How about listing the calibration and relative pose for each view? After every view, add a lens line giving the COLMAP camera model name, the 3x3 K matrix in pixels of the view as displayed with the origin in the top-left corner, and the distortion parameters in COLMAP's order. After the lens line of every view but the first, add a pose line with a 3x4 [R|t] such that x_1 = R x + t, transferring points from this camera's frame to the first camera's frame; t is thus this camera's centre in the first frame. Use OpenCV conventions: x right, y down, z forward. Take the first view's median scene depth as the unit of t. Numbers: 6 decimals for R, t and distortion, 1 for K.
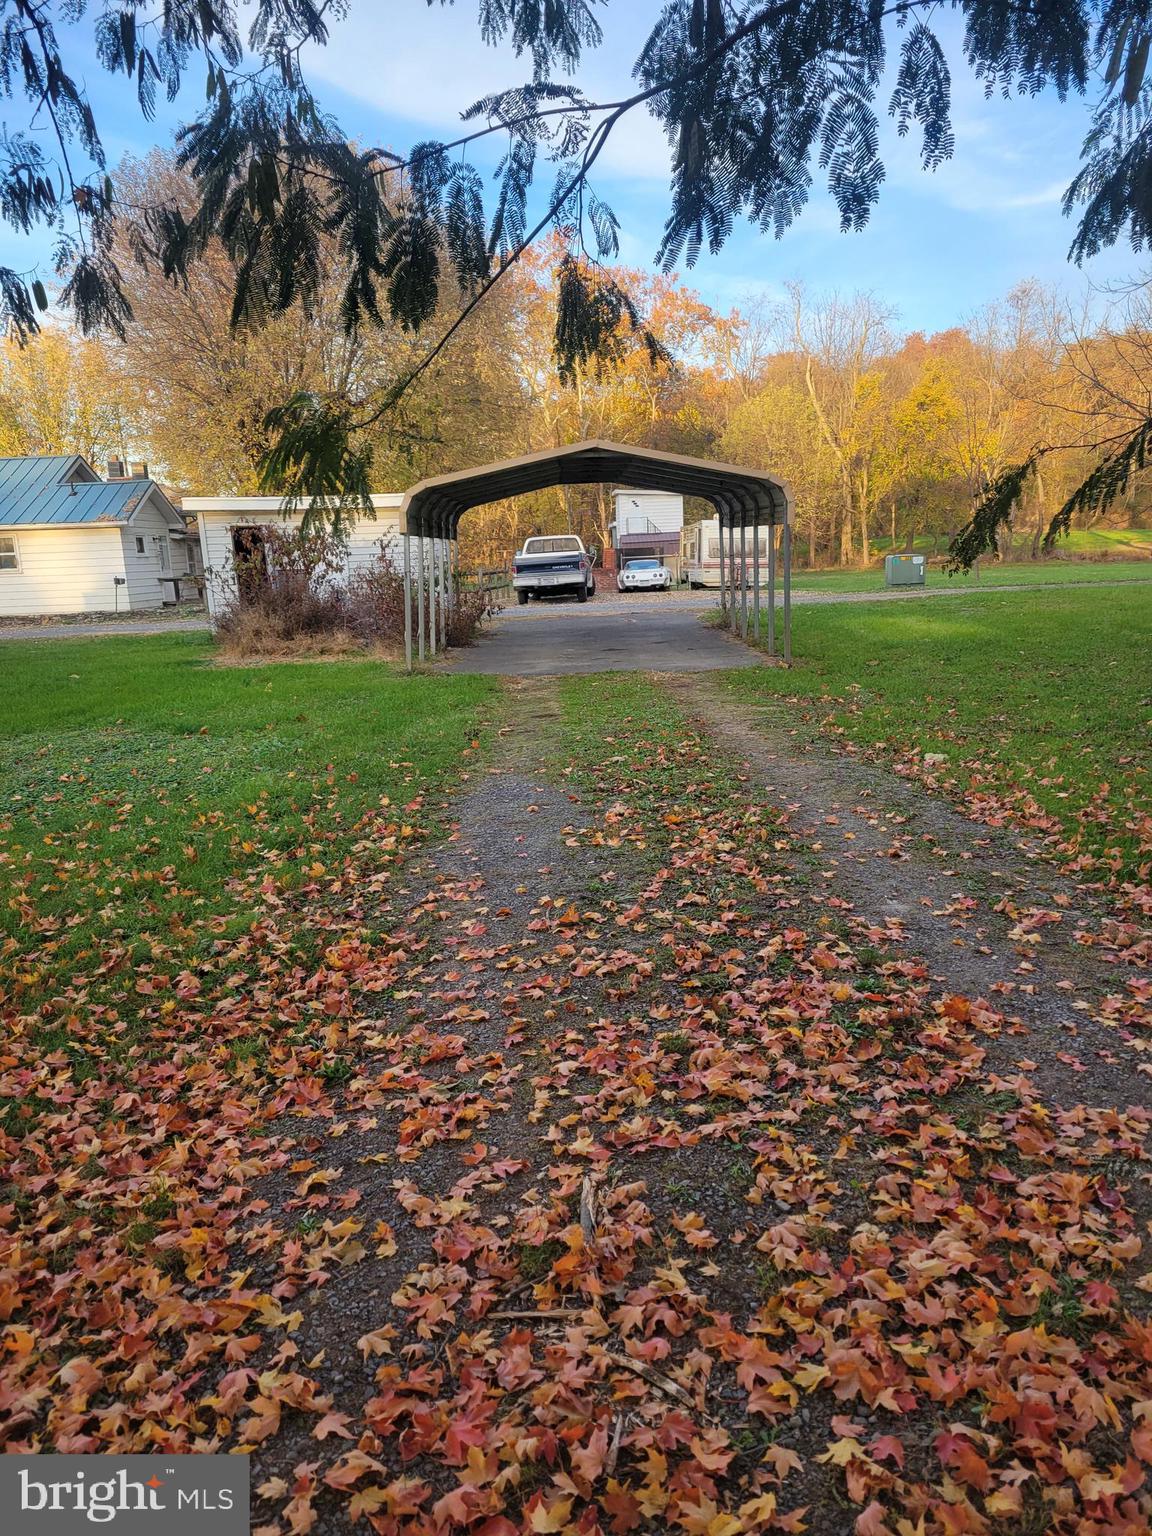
lens RADIAL K [[1166.5, 0, 576.0], [0, 1166.5, 768.0], [0, 0, 1]] dist [0.047063, -0.012035]
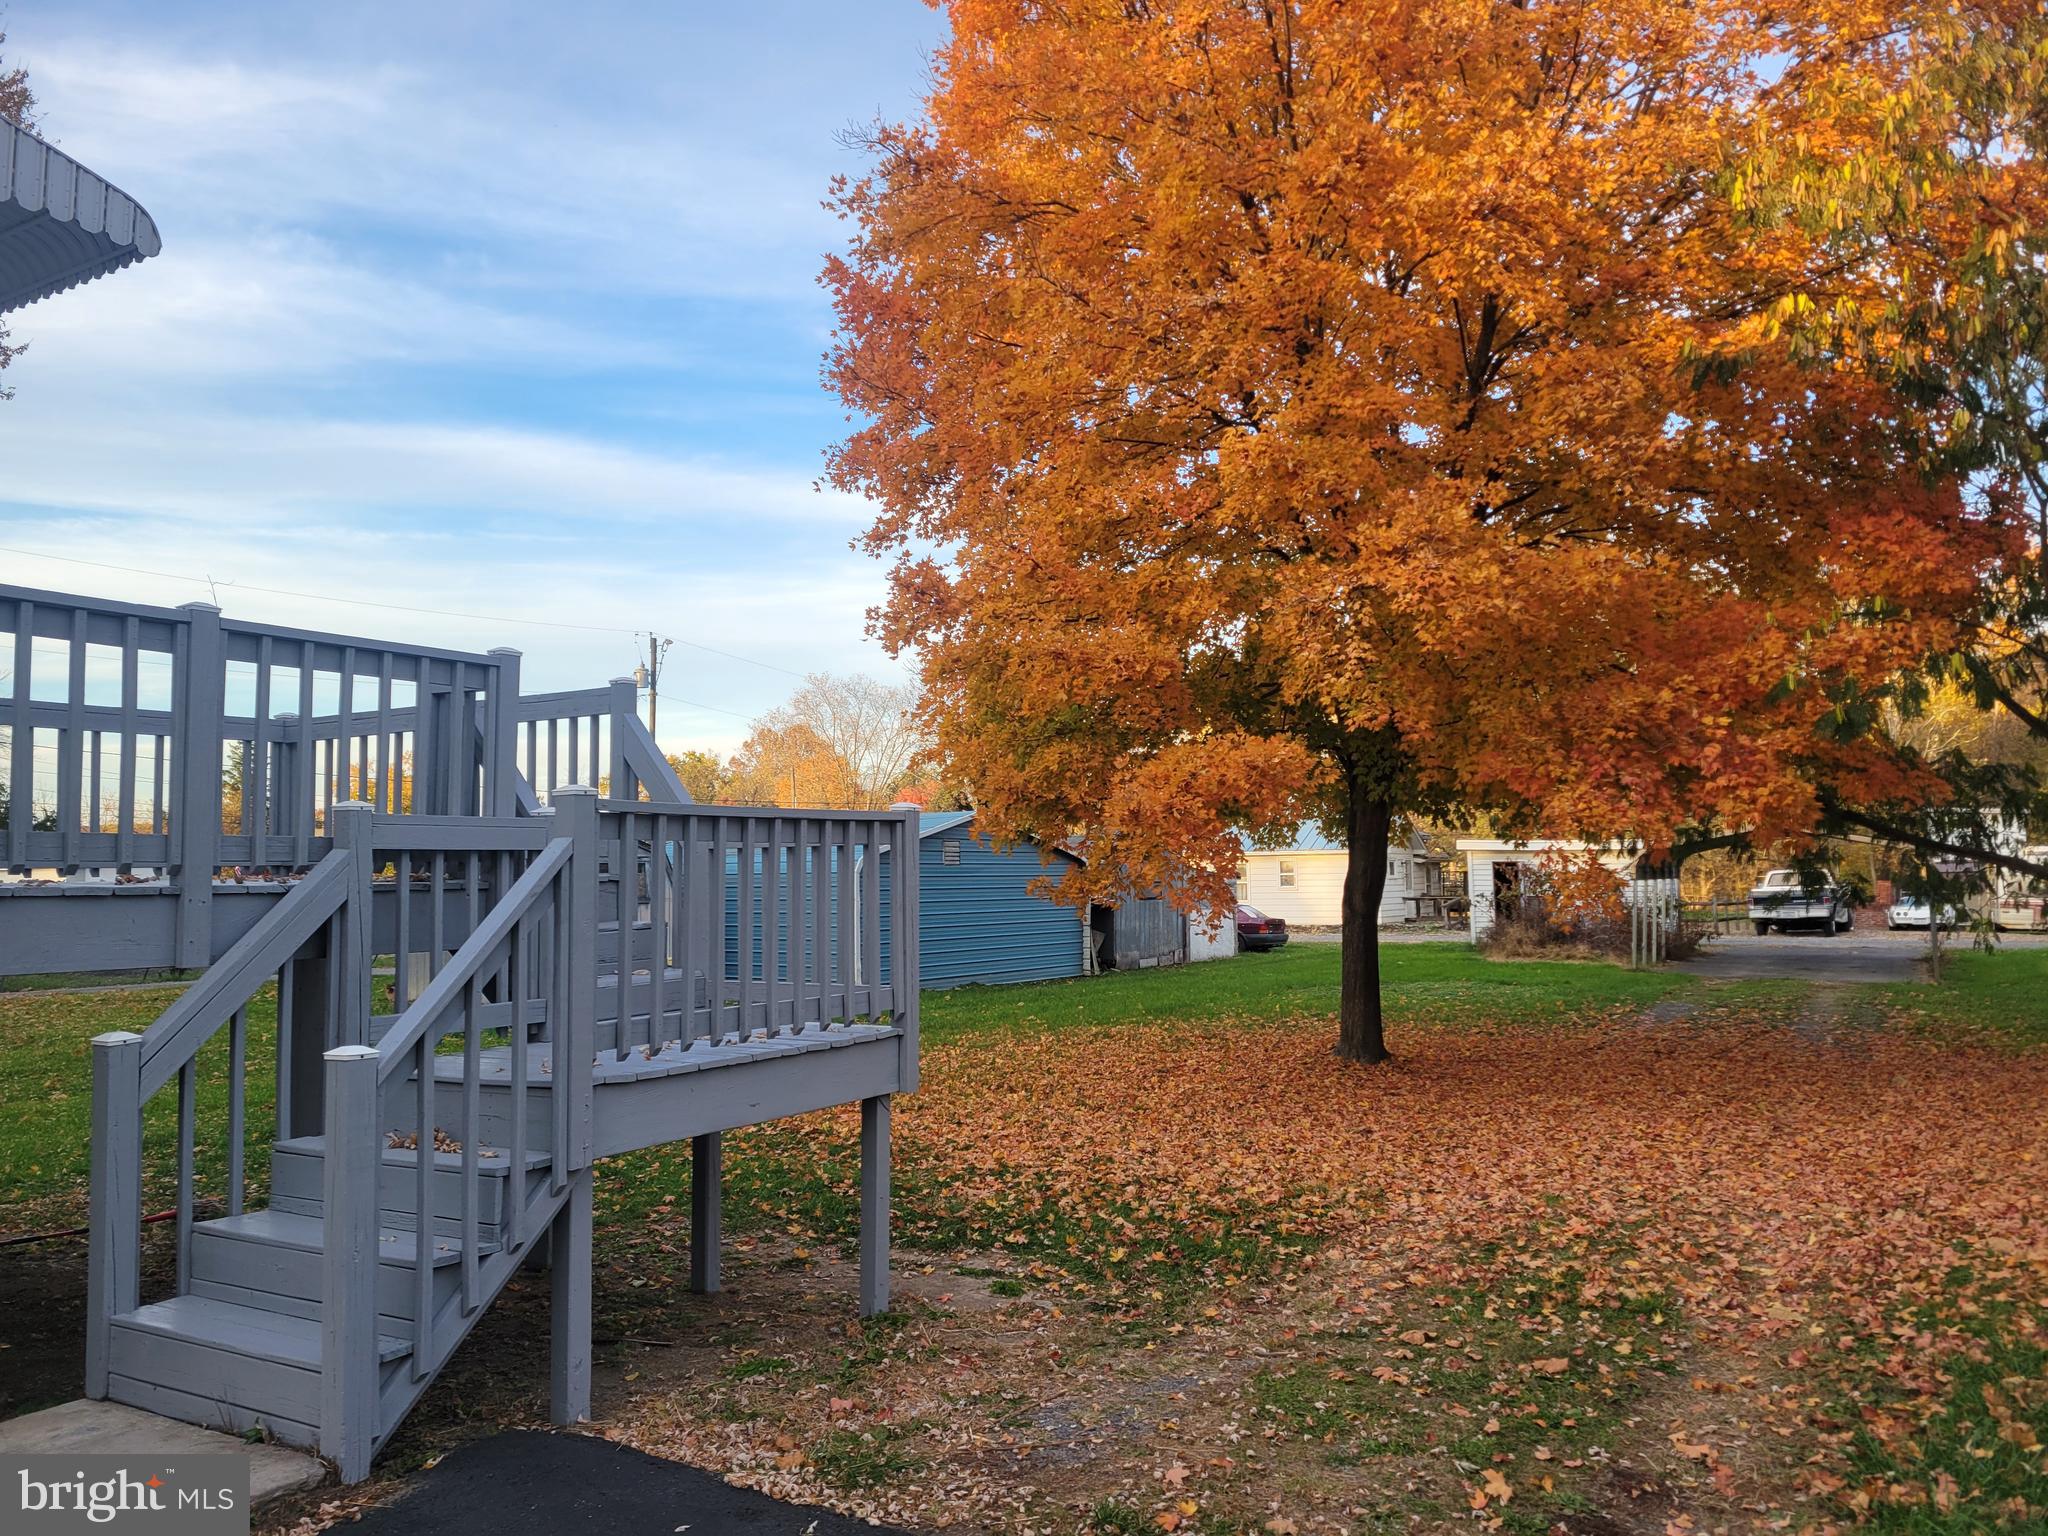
lens RADIAL K [[1555.4, 0, 1021.8], [0, 1555.4, 783.0], [0, 0, 1]] dist [0.047063, -0.012035]
pose [[0.867304, -0.000204, -0.497778, 0.132325], [-0.114384, 0.973158, -0.199697, 0.131789], [0.484458, 0.230136, 0.844001, -0.845914]]
